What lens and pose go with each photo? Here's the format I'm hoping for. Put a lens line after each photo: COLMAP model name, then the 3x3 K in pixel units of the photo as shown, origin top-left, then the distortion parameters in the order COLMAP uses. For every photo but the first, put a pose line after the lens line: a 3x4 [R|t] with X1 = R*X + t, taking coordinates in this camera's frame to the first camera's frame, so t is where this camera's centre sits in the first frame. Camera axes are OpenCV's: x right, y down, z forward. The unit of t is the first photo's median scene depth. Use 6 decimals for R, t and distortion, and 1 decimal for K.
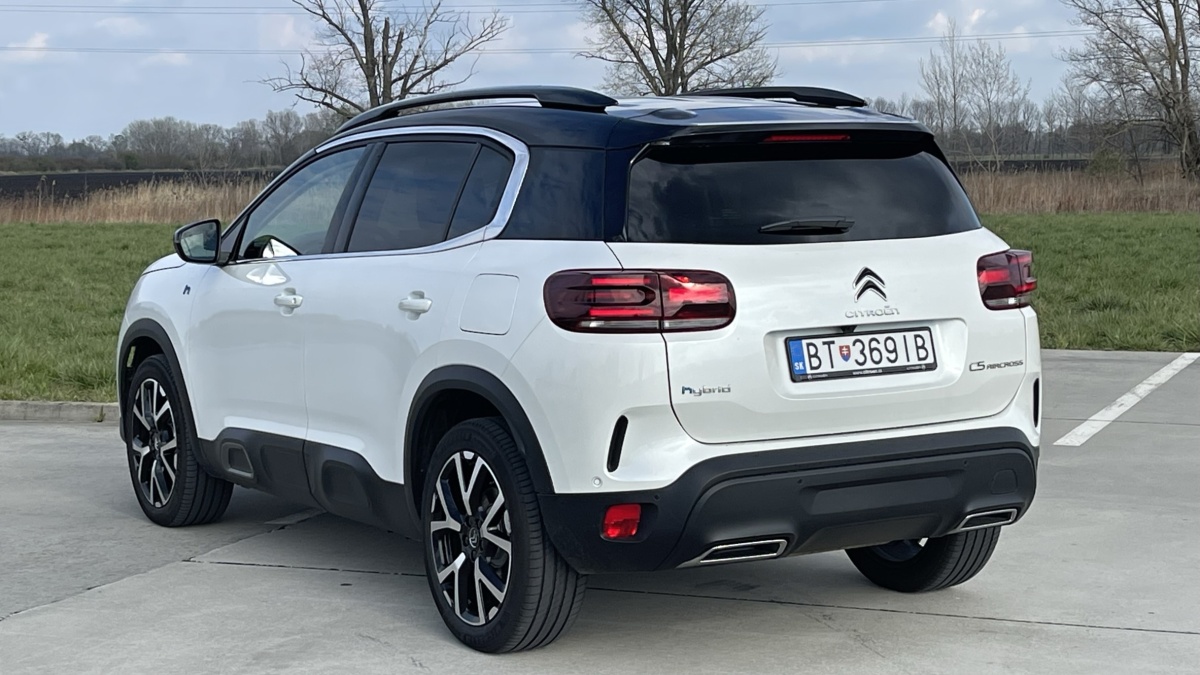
lens RADIAL K [[2189.0, 0, 605.0], [0, 2189.0, 344.8], [0, 0, 1]] dist [0.141335, 0.000000]
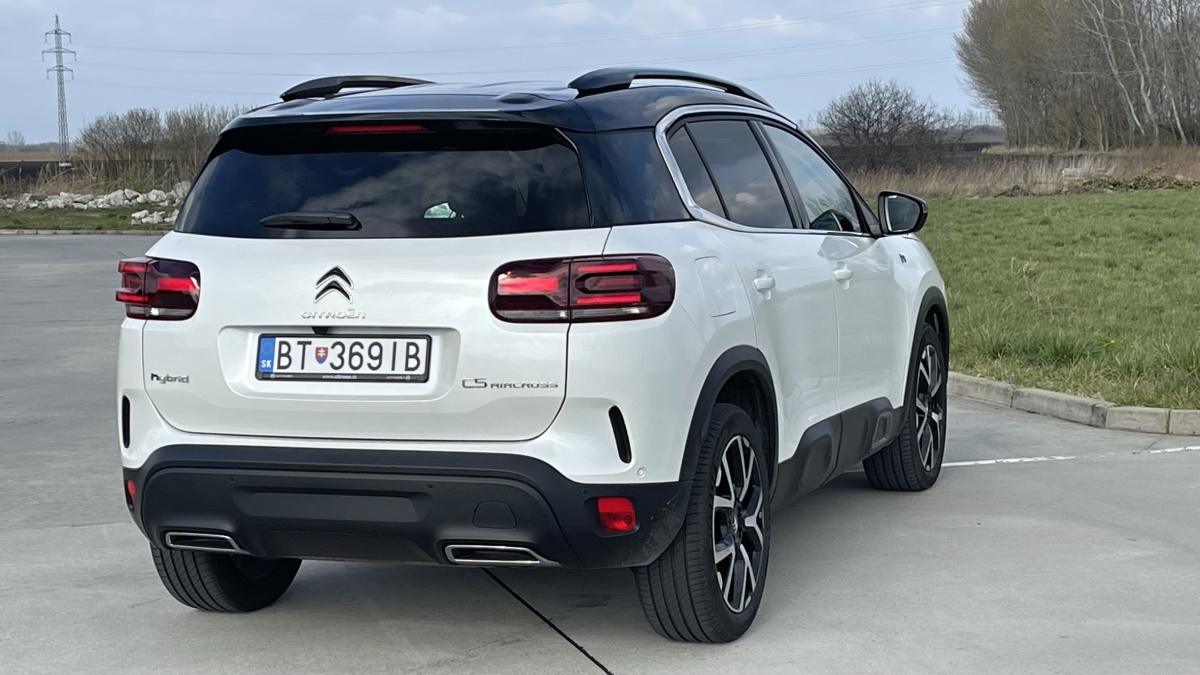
lens RADIAL K [[2189.0, 0, 612.7], [0, 2189.0, 341.6], [0, 0, 1]] dist [0.141335, 0.000000]
pose [[0.618136, 0.074235, -0.782558, 0.927464], [-0.057808, 0.997128, 0.048927, -0.055676], [0.783942, 0.014995, 0.620653, 0.499831]]
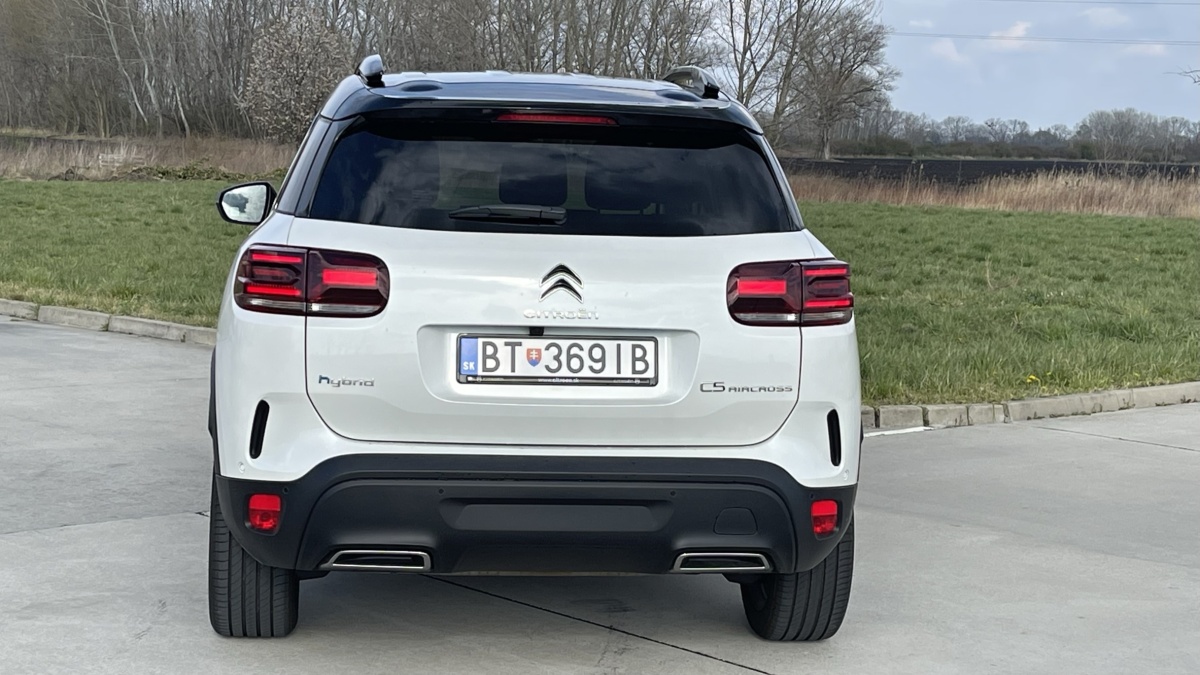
lens RADIAL K [[2189.0, 0, 597.8], [0, 2189.0, 335.4], [0, 0, 1]] dist [0.141335, 0.000000]
pose [[0.905489, 0.083762, -0.416022, 0.502616], [-0.083570, 0.996326, 0.018706, -0.023880], [0.416060, 0.017829, 0.909162, 0.188759]]
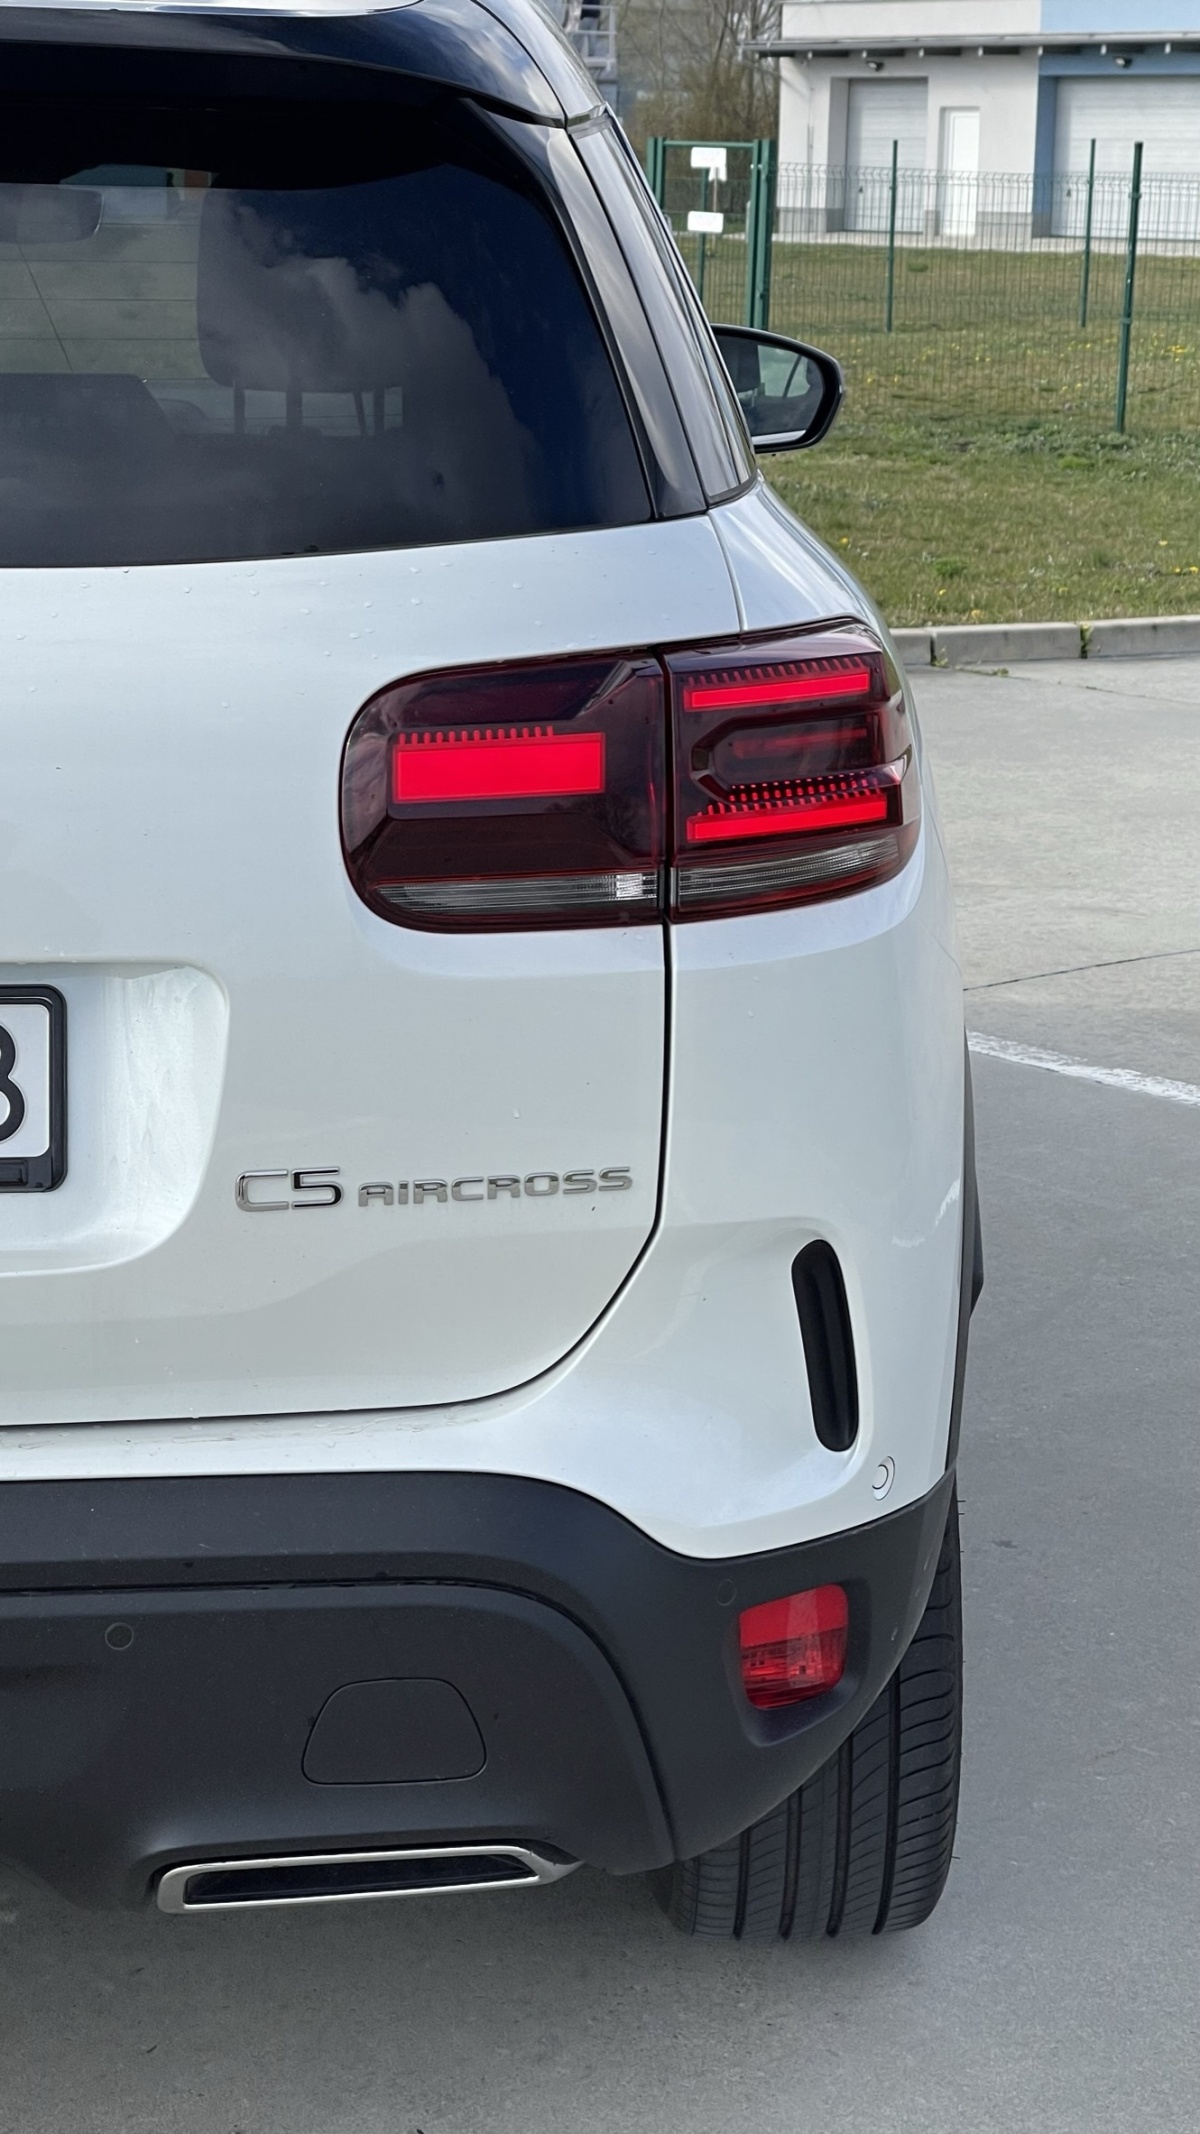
lens RADIAL K [[3962.4, 0, 589.9], [0, 3962.4, 1062.7], [0, 0, 1]] dist [0.224256, 0.000000]
pose [[0.875973, 0.123759, -0.466214, 0.383222], [-0.061658, 0.987326, 0.146242, -0.062350], [0.478404, -0.099358, 0.872501, 0.694648]]
